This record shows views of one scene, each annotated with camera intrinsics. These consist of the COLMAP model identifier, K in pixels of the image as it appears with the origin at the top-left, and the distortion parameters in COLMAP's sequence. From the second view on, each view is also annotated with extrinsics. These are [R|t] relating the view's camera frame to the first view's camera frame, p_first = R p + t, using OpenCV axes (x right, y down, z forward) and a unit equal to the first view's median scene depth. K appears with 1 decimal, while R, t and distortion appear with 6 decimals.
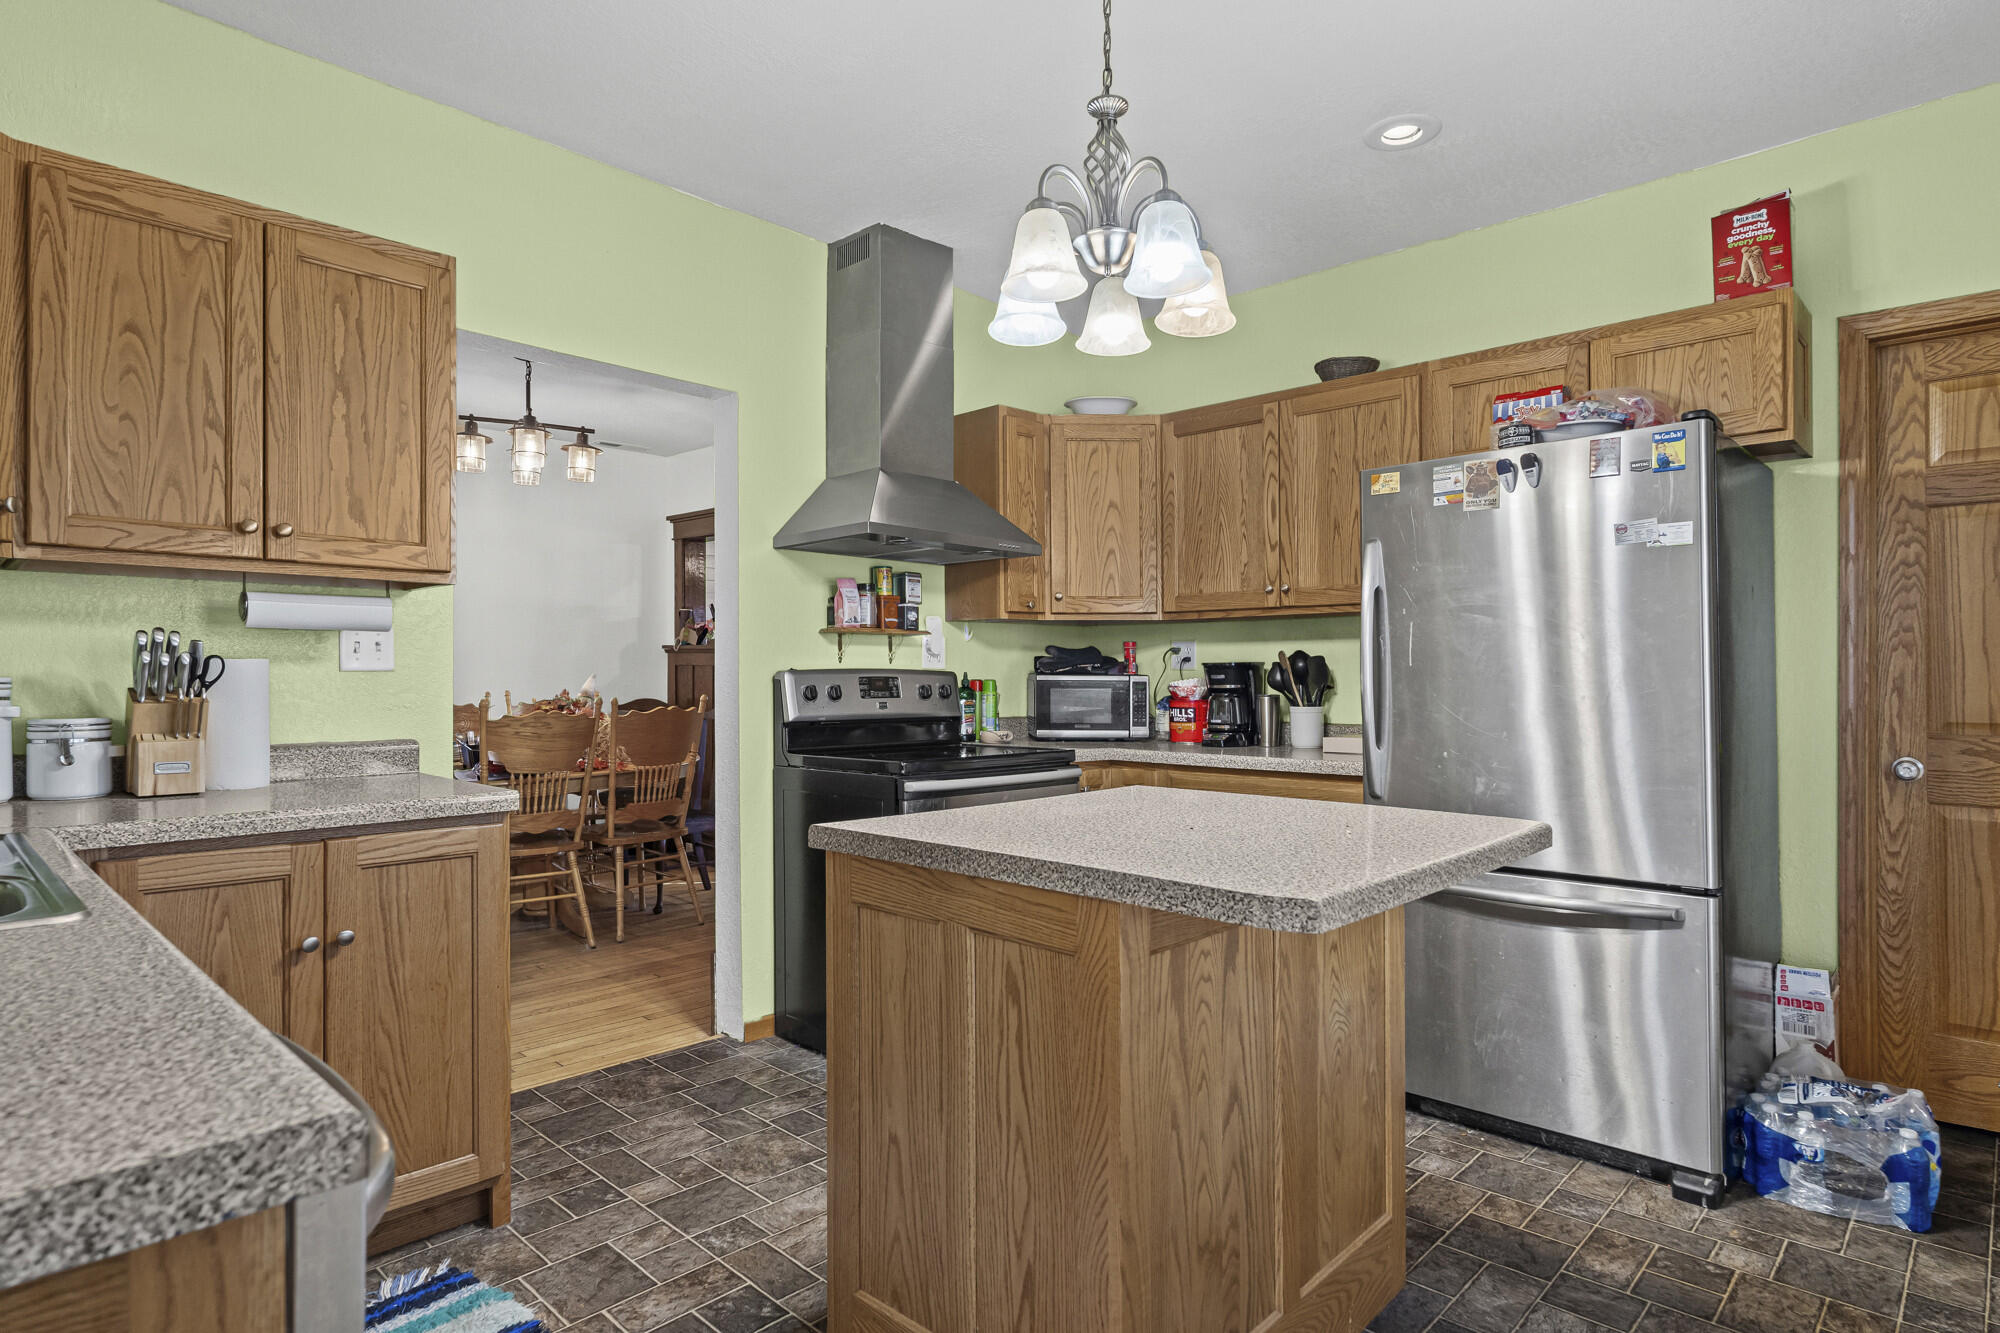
lens RADIAL K [[1057.4, 0, 1039.9], [0, 1057.4, 678.9], [0, 0, 1]] dist [-0.003087, 0.001499]
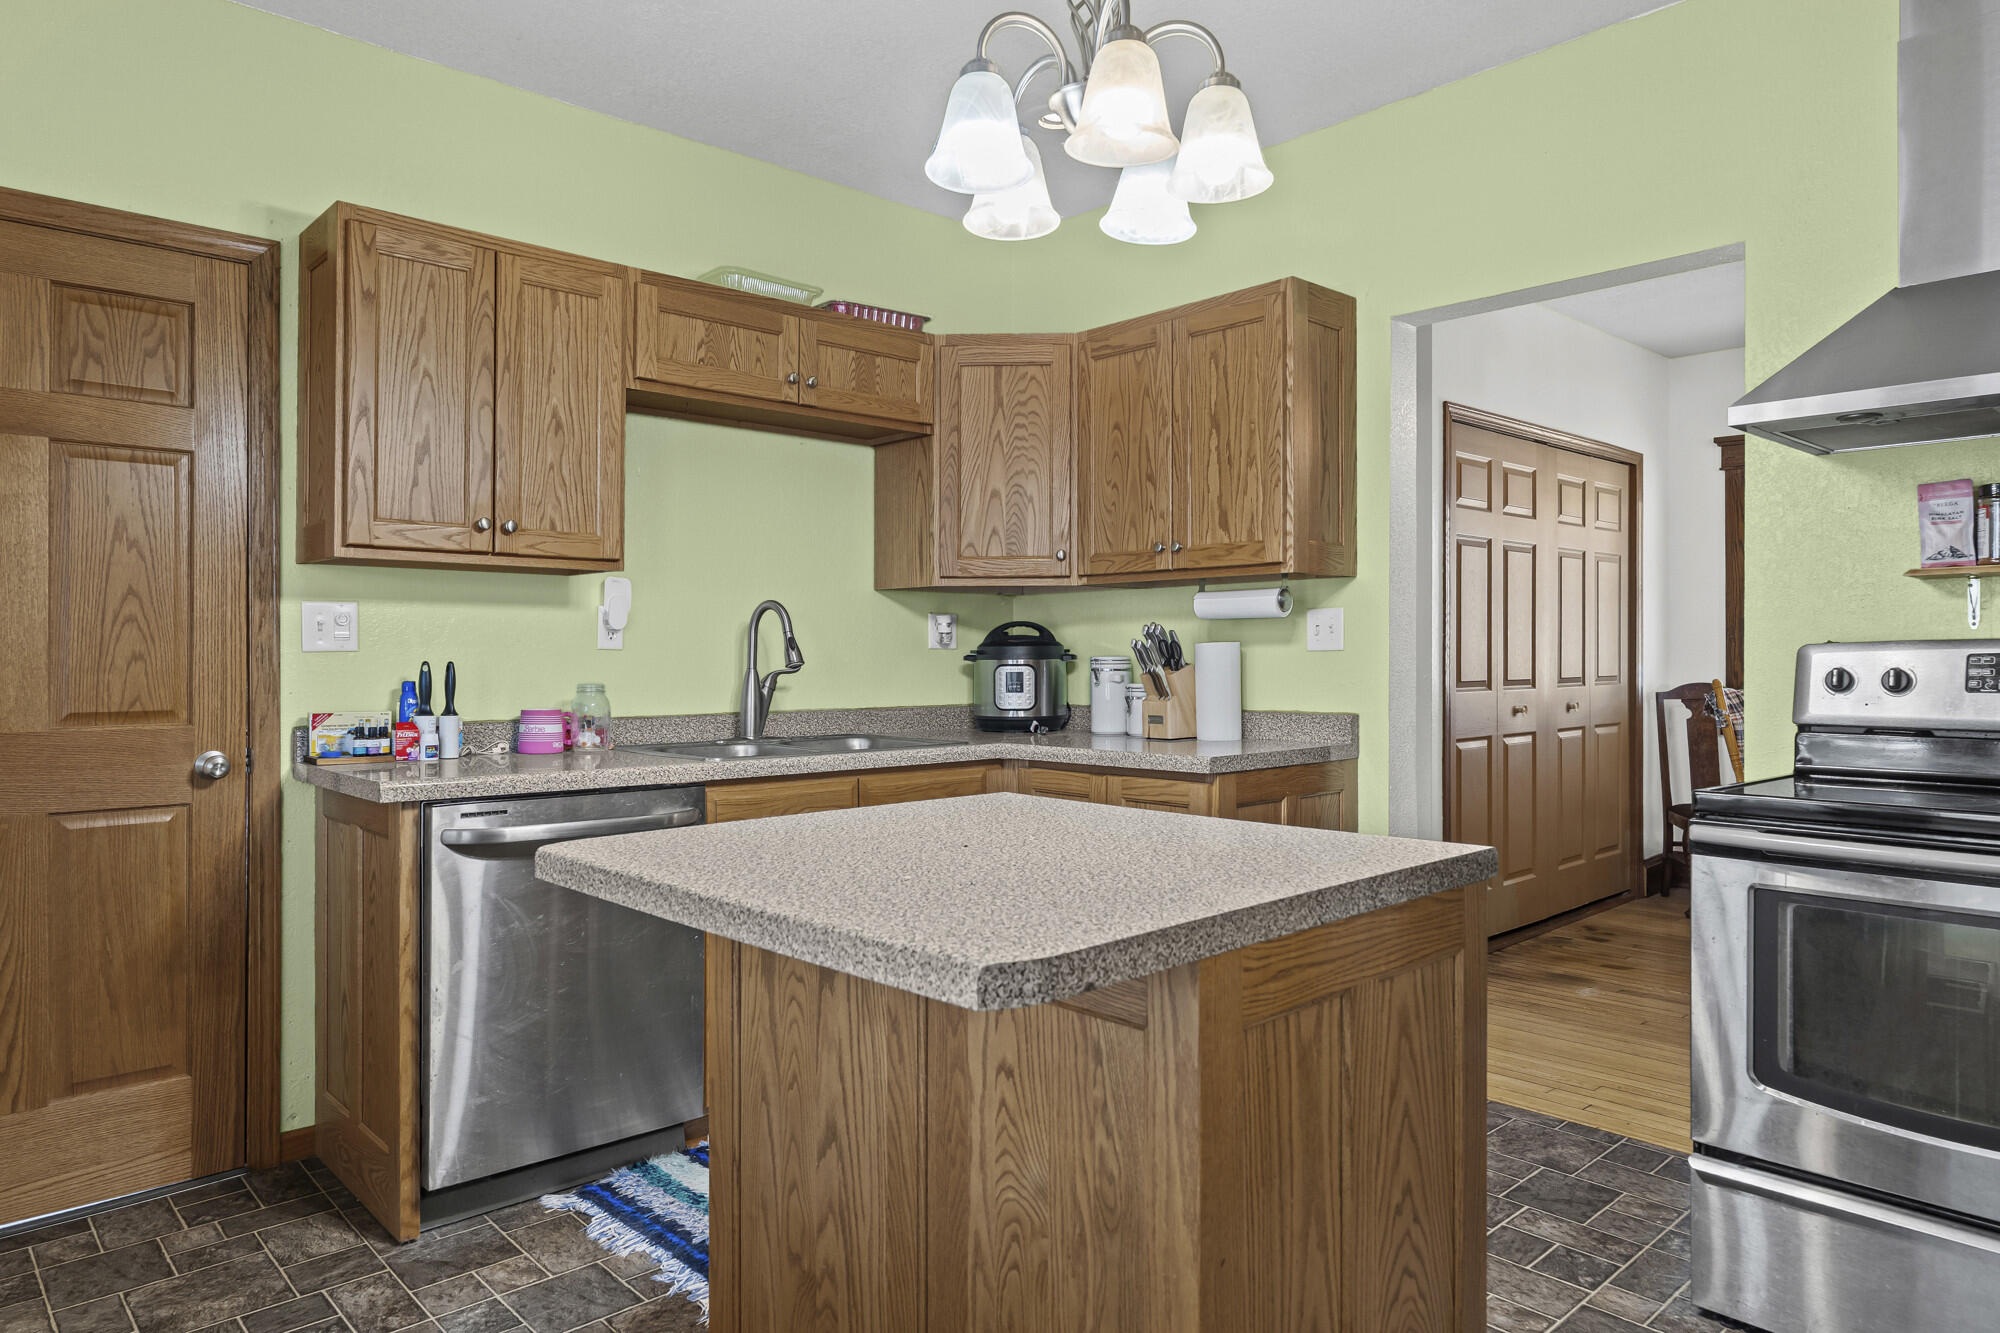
lens RADIAL K [[1281.7, 0, 996.7], [0, 1281.7, 665.1], [0, 0, 1]] dist [0.001626, -0.000453]
pose [[-0.070184, 0.008421, -0.997499, 0.873467], [0.002604, 0.999963, 0.008258, -0.005359], [0.997531, -0.002018, -0.070203, 0.850705]]
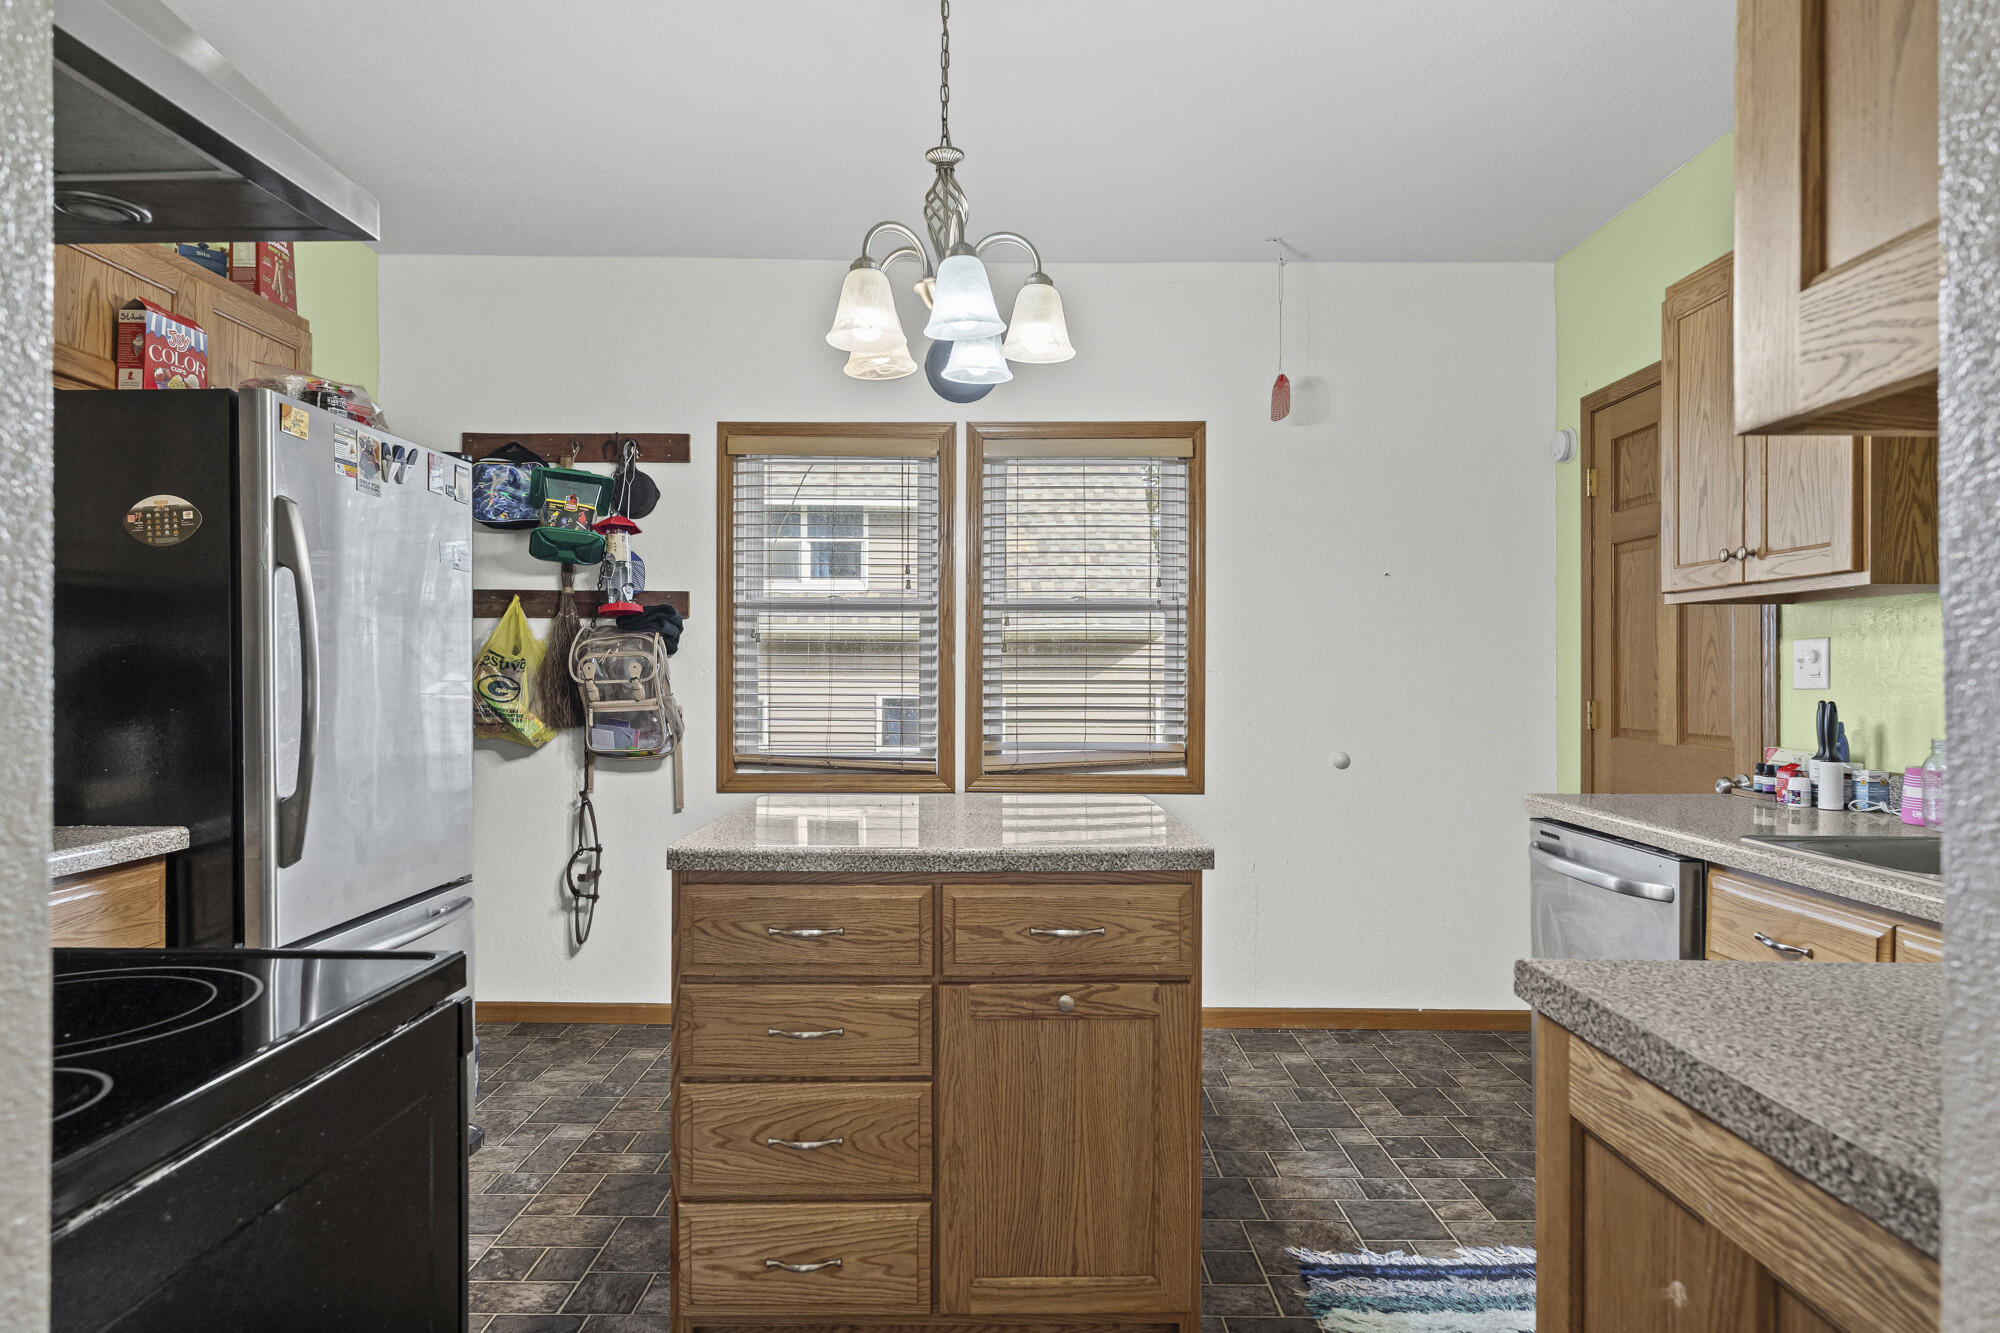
lens RADIAL K [[1190.5, 0, 1000.8], [0, 1190.5, 668.0], [0, 0, 1]] dist [-0.002253, -0.000400]
pose [[-0.675117, 0.003328, 0.737703, -0.751068], [-0.003769, 0.999961, -0.007960, -0.019156], [-0.737701, -0.008154, -0.675079, 1.522822]]
